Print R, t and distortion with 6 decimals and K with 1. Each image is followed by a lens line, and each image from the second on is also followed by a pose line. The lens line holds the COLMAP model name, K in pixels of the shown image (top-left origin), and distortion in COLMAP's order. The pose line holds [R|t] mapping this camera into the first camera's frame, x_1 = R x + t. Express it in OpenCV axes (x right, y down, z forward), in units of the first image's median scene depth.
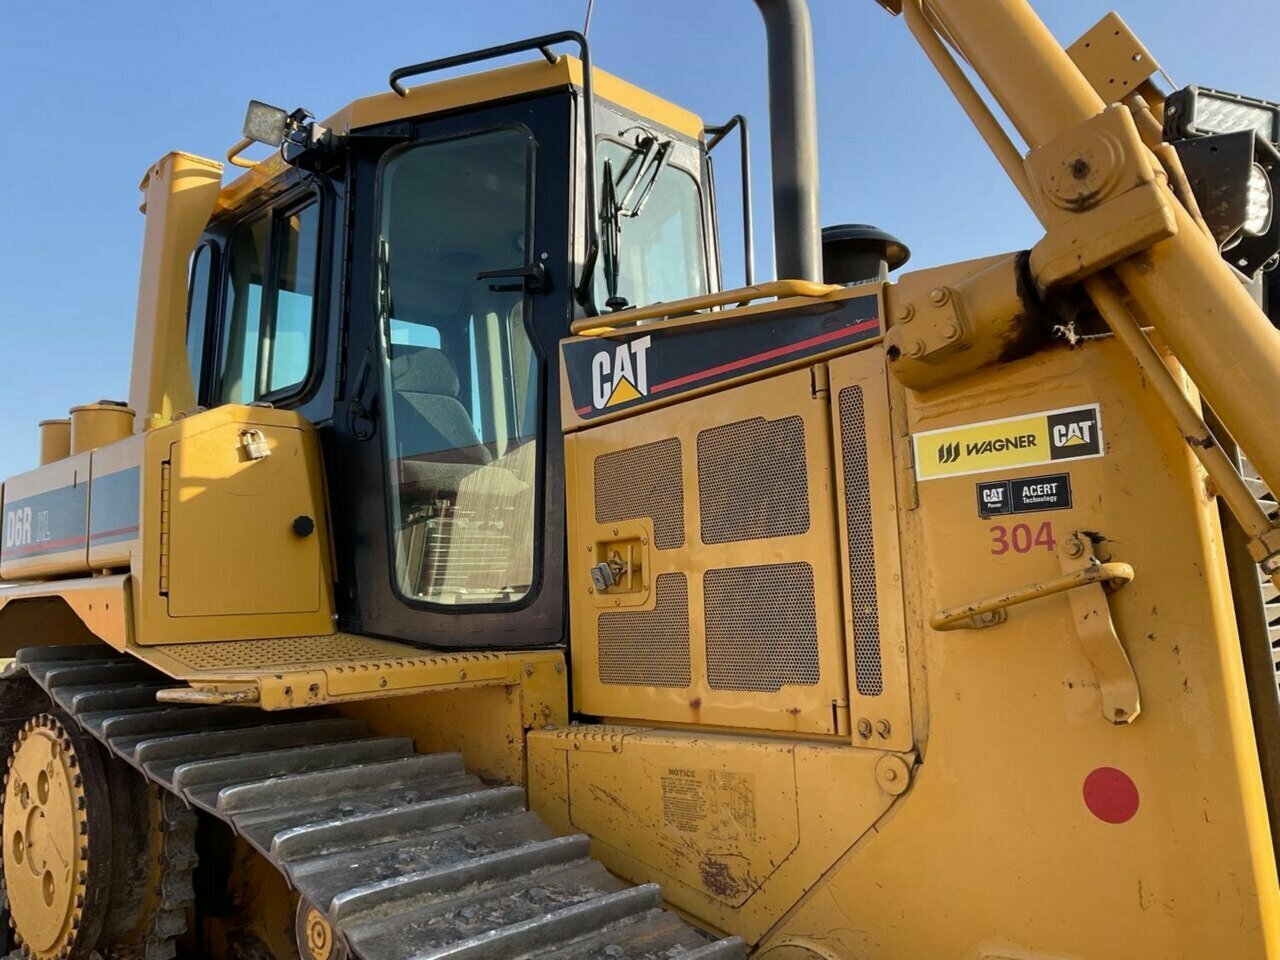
lens RADIAL K [[1047.1, 0, 640.2], [0, 1047.1, 470.8], [0, 0, 1]] dist [0.118887, -0.266219]
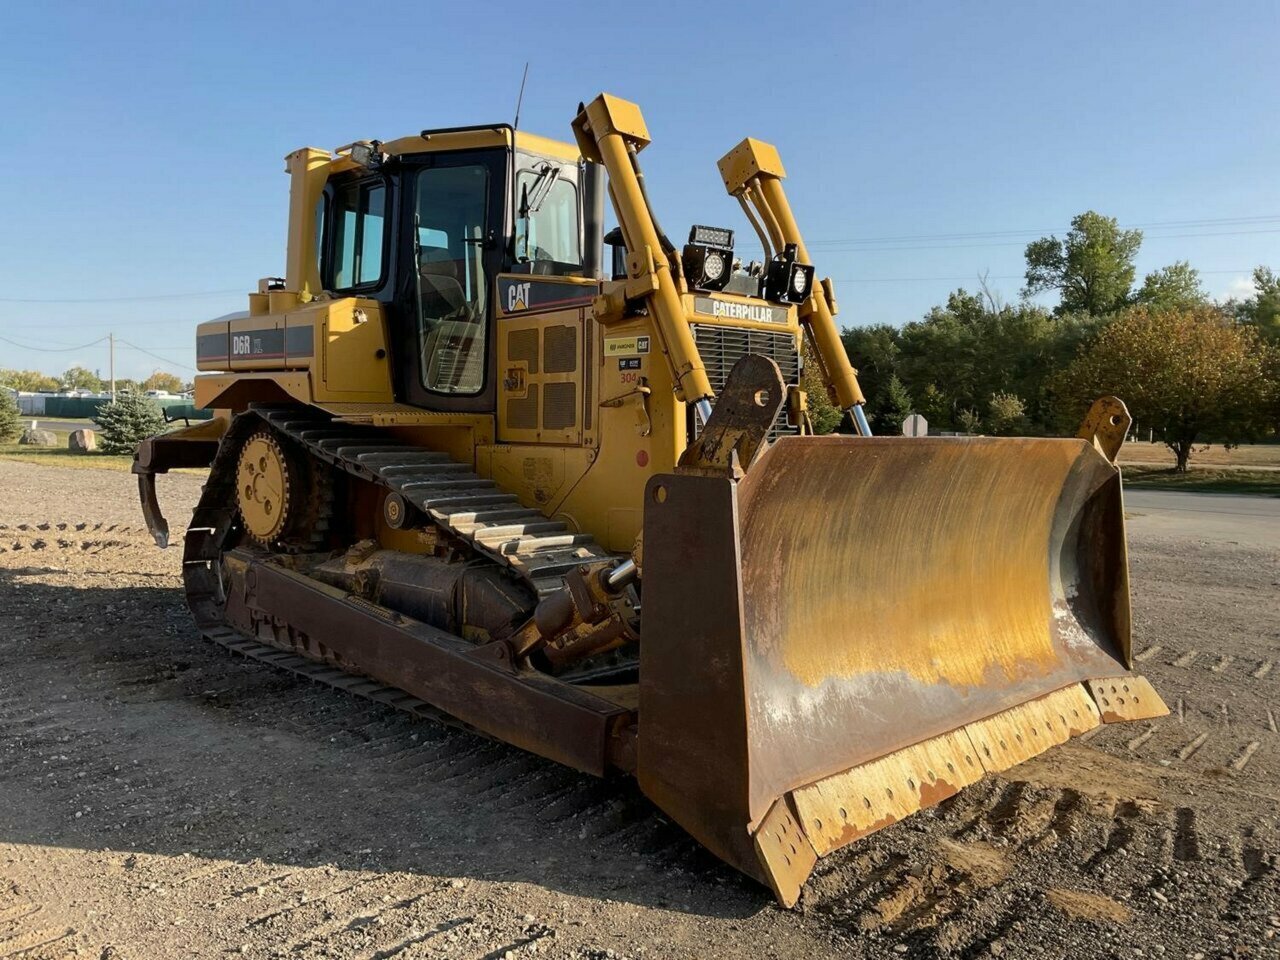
lens RADIAL K [[1048.8, 0, 635.0], [0, 1048.8, 480.6], [0, 0, 1]] dist [0.077583, -0.124656]
pose [[0.998464, 0.052108, -0.018820, 0.313898], [-0.047583, 0.980547, 0.190428, -0.154942], [0.028377, -0.189240, 0.981521, -1.406143]]
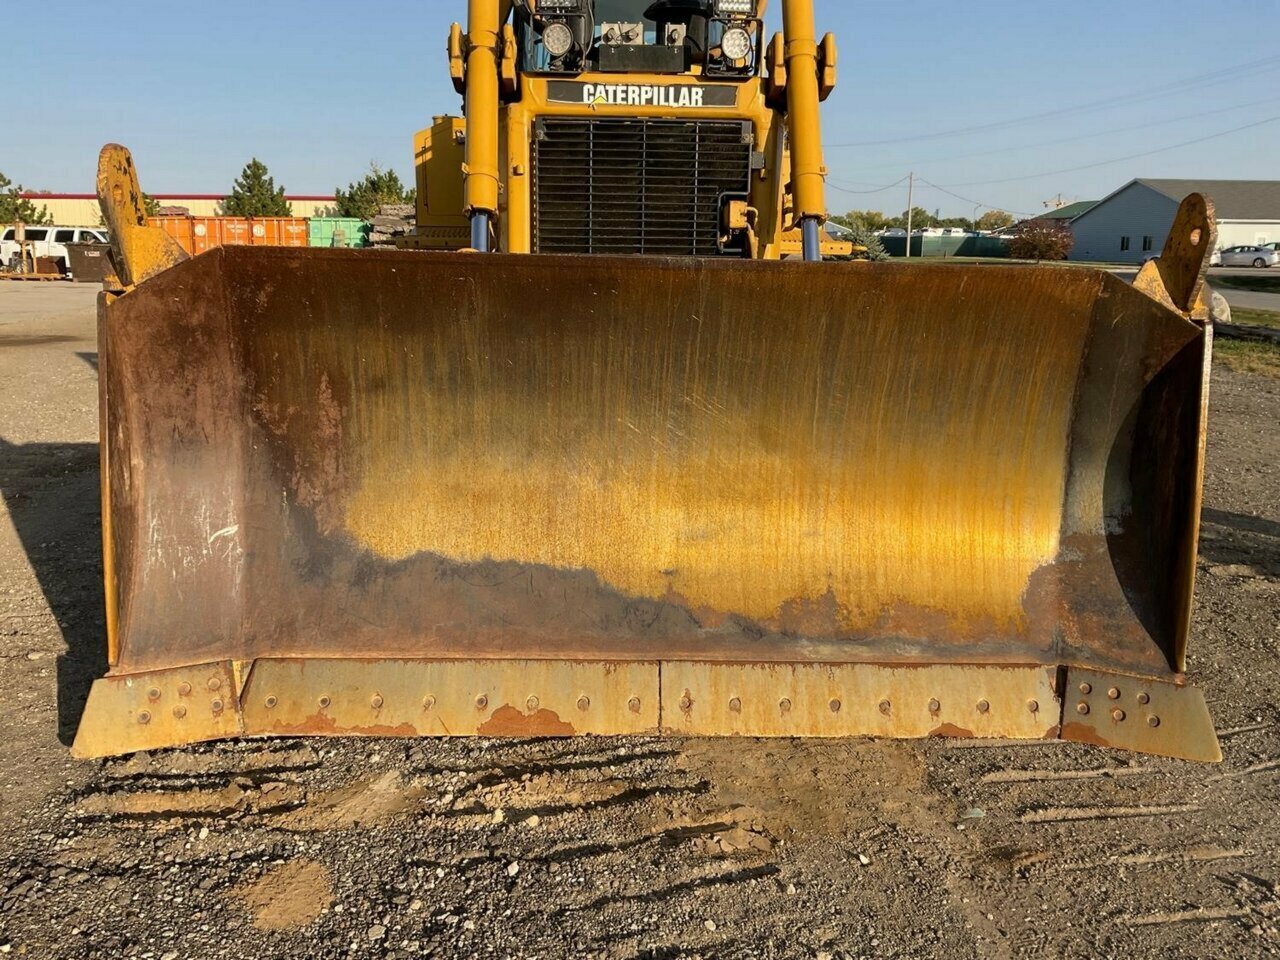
lens RADIAL K [[1056.6, 0, 640.0], [0, 1056.6, 480.0], [0, 0, 1]] dist [0.078153, -0.157867]
pose [[0.725929, 0.193091, -0.660109, 1.726954], [0.046486, 0.943812, 0.327198, -0.070143], [0.686197, -0.268208, 0.676164, -0.514123]]
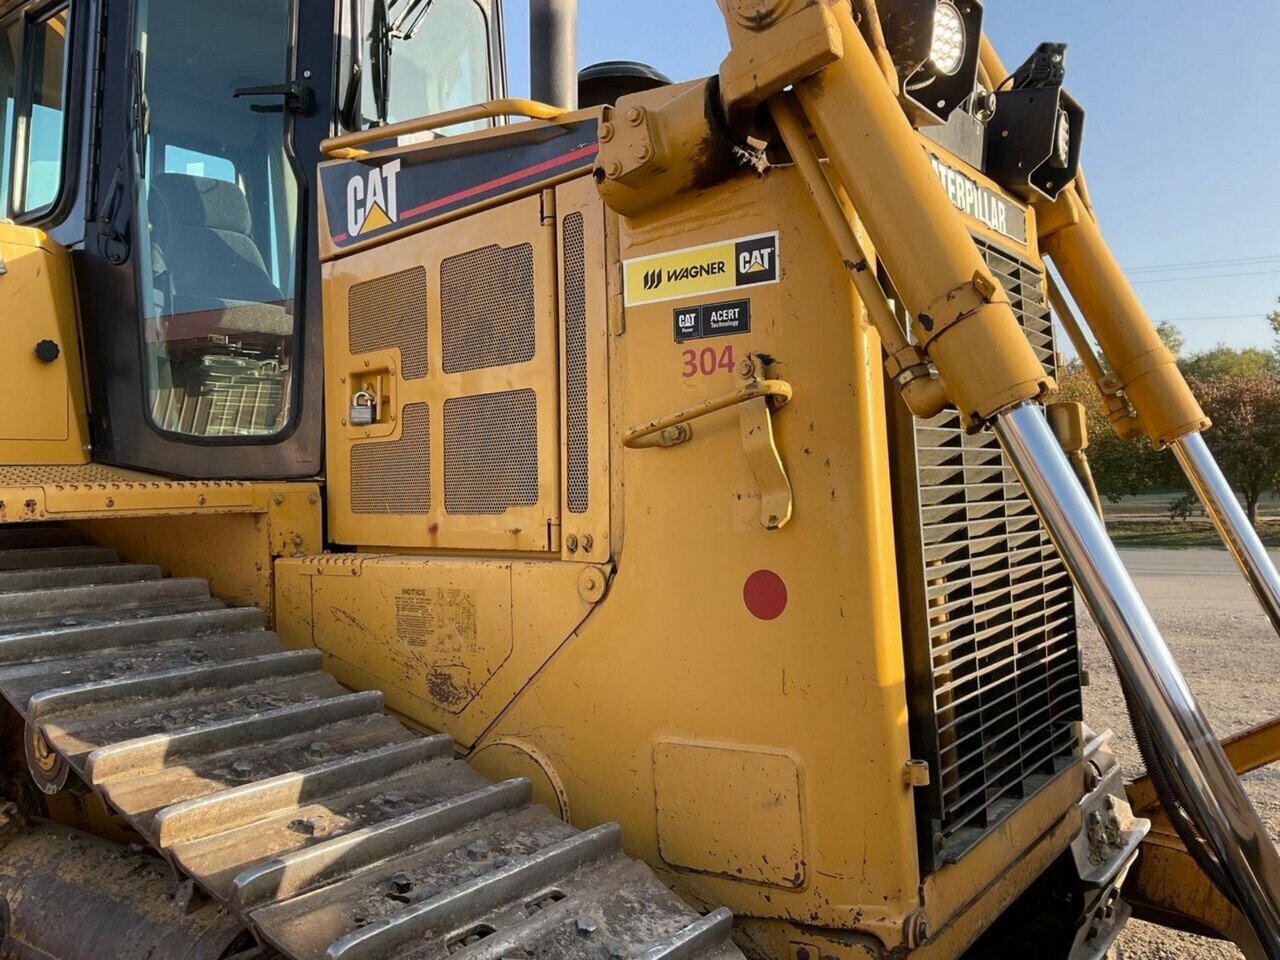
lens RADIAL K [[1056.6, 0, 640.0], [0, 1056.6, 480.0], [0, 0, 1]] dist [0.078153, -0.157867]
pose [[0.992500, 0.020071, 0.120587, 0.117056], [-0.034660, 0.992152, 0.120138, 0.039605], [-0.117230, -0.123416, 0.985406, -0.032770]]
